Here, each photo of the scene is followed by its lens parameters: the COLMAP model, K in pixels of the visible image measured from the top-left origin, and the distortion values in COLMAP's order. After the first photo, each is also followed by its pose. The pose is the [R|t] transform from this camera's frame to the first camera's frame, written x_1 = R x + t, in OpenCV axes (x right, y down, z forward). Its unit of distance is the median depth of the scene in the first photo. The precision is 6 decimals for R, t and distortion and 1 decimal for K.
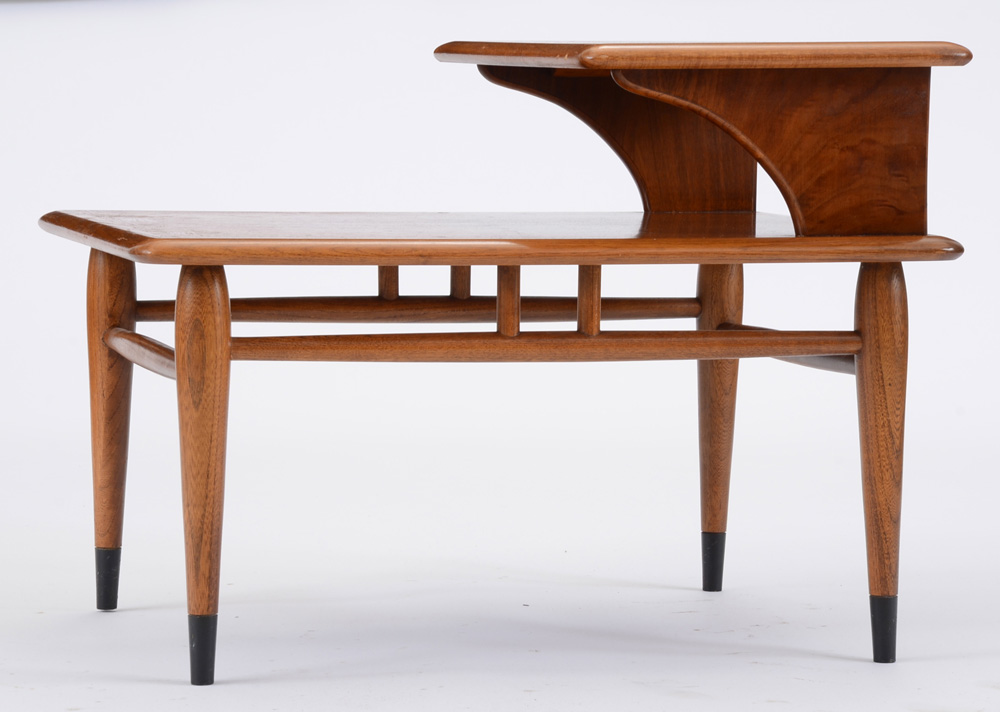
lens RADIAL K [[4131.0, 0, 514.5], [0, 4131.0, 385.1], [0, 0, 1]] dist [1.108439, 0.000000]
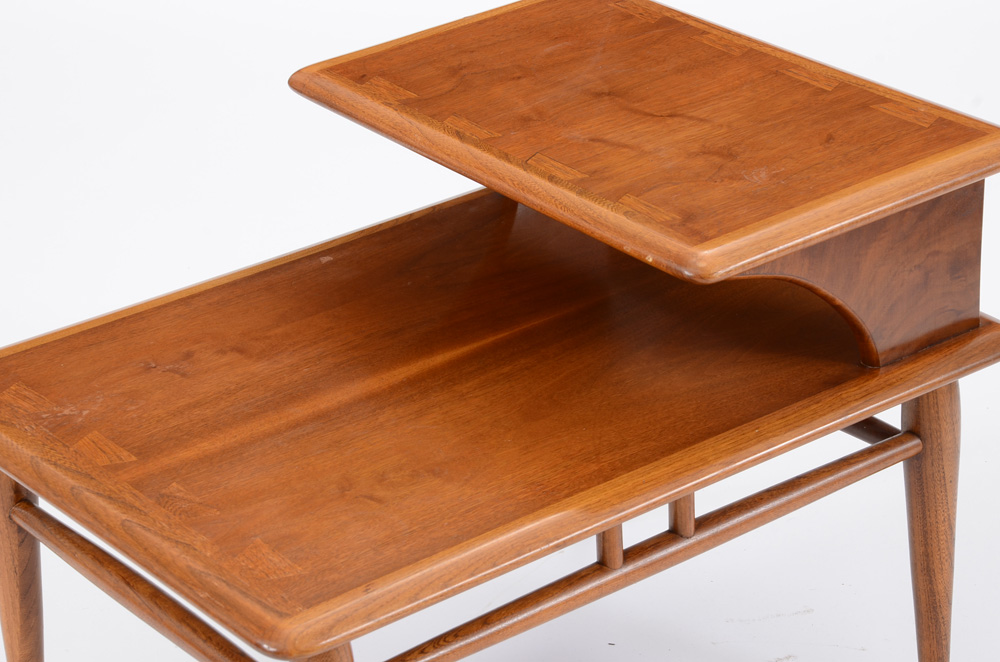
lens RADIAL K [[2967.2, 0, 497.8], [0, 2967.2, 339.0], [0, 0, 1]] dist [0.798423, 0.000000]
pose [[0.920121, -0.214600, 0.327603, -0.219751], [0.081465, 0.923084, 0.375870, -0.294339], [-0.383067, -0.319158, 0.866832, 0.464428]]
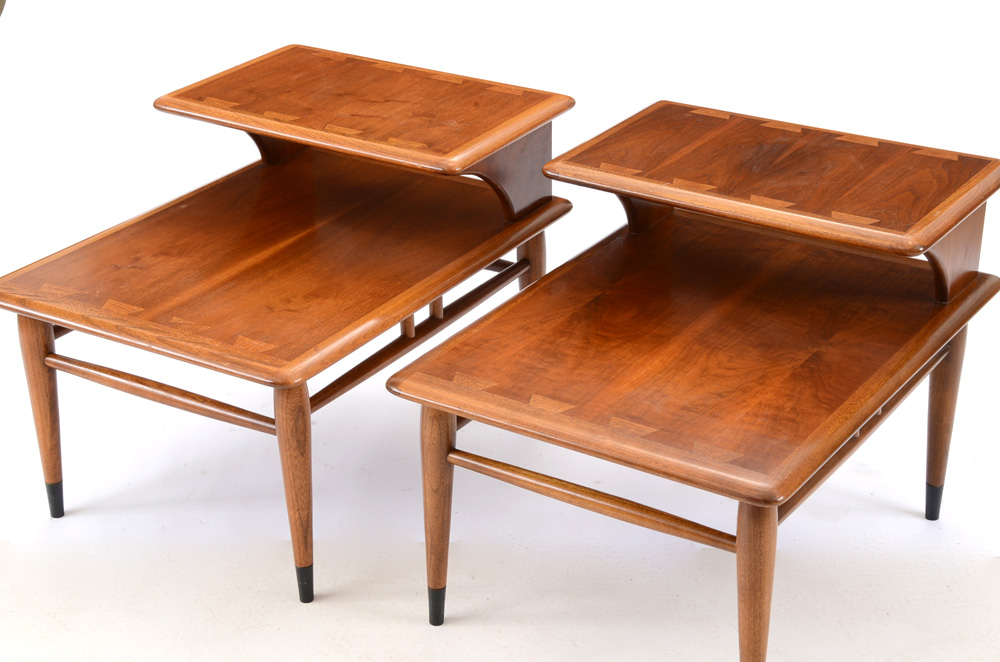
lens RADIAL K [[1889.8, 0, 503.0], [0, 1889.8, 337.4], [0, 0, 1]] dist [0.345779, 0.000000]
pose [[0.731756, -0.312580, 0.605663, -0.425023], [0.076765, 0.920777, 0.382461, -0.292737], [-0.677230, -0.233375, 0.697779, 0.442104]]
